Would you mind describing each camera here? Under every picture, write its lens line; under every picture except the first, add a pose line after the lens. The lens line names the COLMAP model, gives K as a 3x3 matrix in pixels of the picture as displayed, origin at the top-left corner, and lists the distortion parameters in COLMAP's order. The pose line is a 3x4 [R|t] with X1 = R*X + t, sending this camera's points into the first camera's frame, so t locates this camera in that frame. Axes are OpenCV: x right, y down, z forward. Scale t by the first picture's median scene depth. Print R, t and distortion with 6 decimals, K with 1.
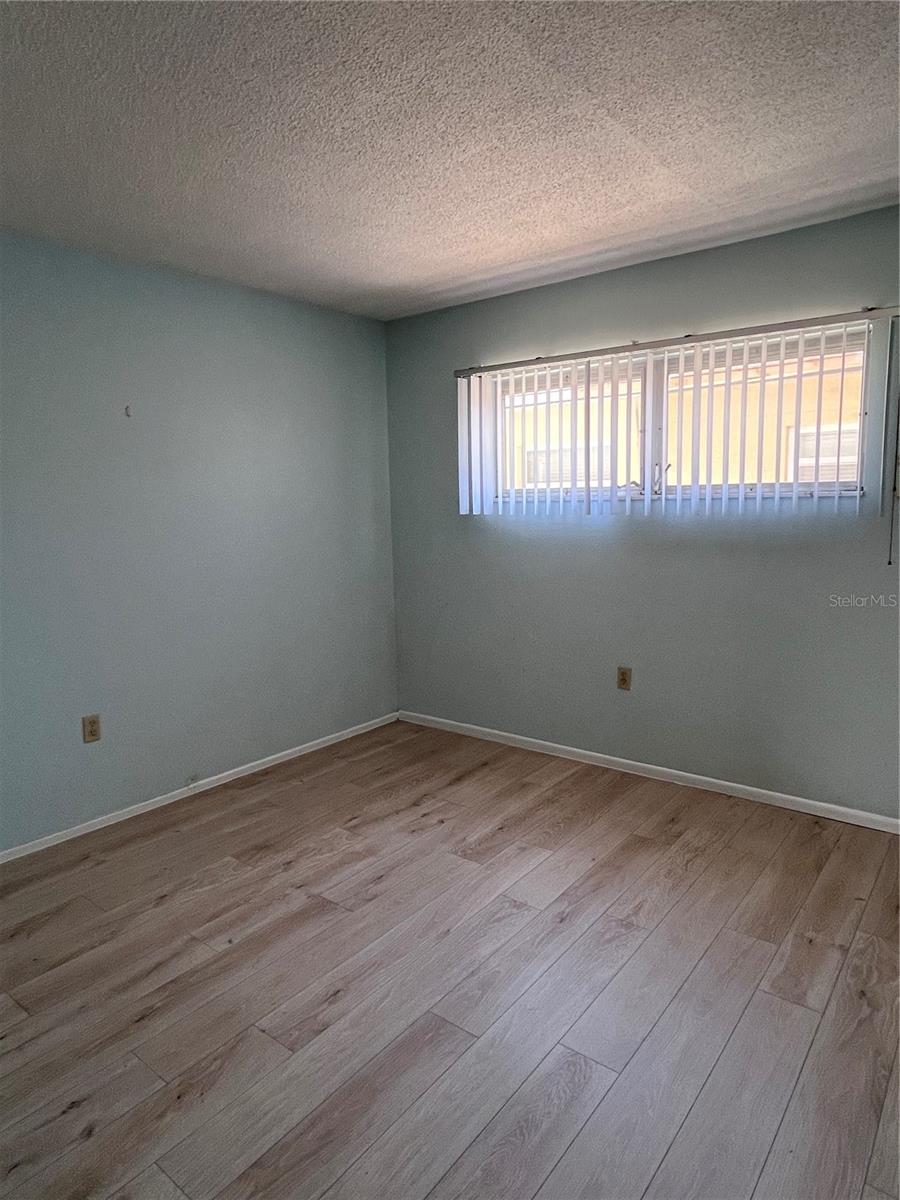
lens RADIAL K [[730.3, 0, 450.0], [0, 730.3, 600.0], [0, 0, 1]] dist [-0.006248, 0.002200]
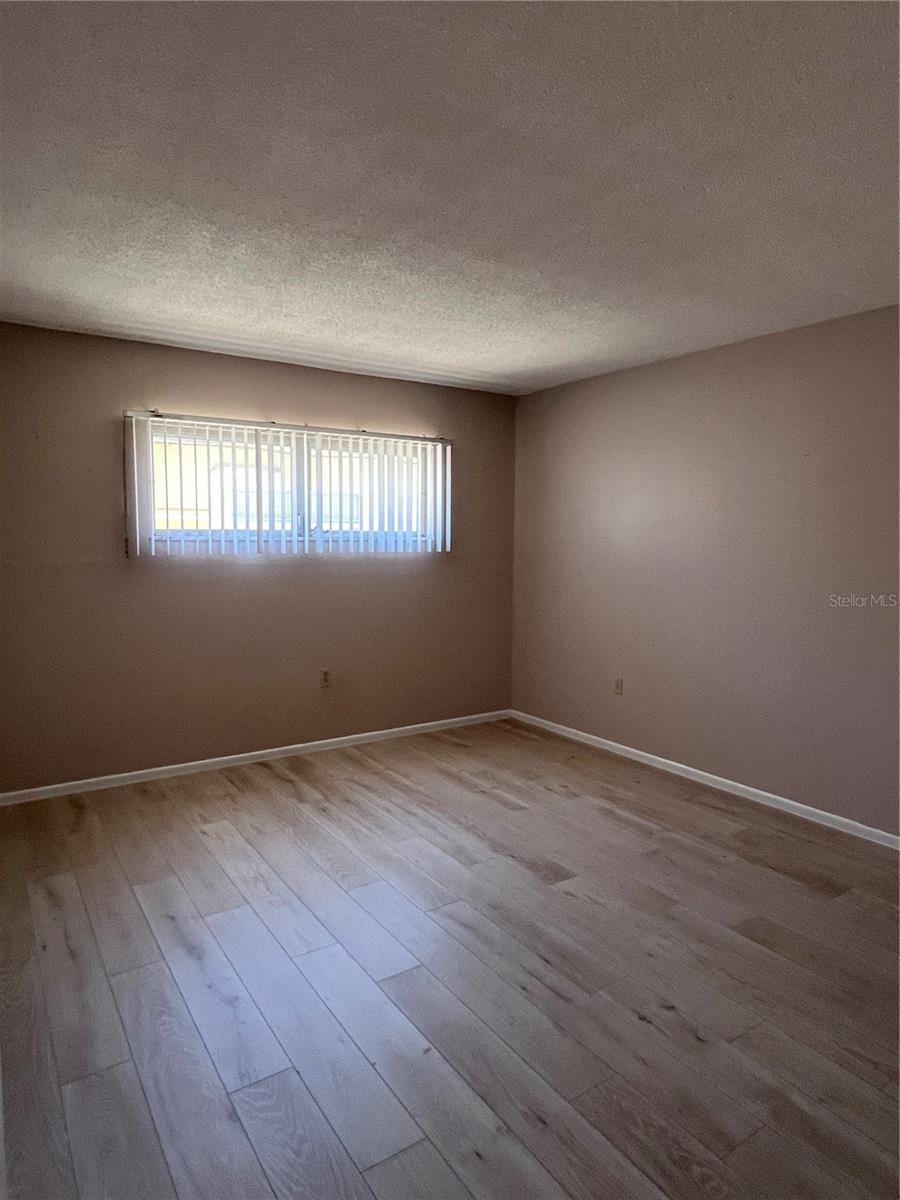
lens RADIAL K [[730.3, 0, 450.0], [0, 730.3, 600.0], [0, 0, 1]] dist [-0.006248, 0.002200]
pose [[0.320115, -0.059816, 0.945489, -0.875472], [0.119175, 0.992619, 0.022449, -0.029866], [-0.939853, 0.105493, 0.324881, 0.336308]]
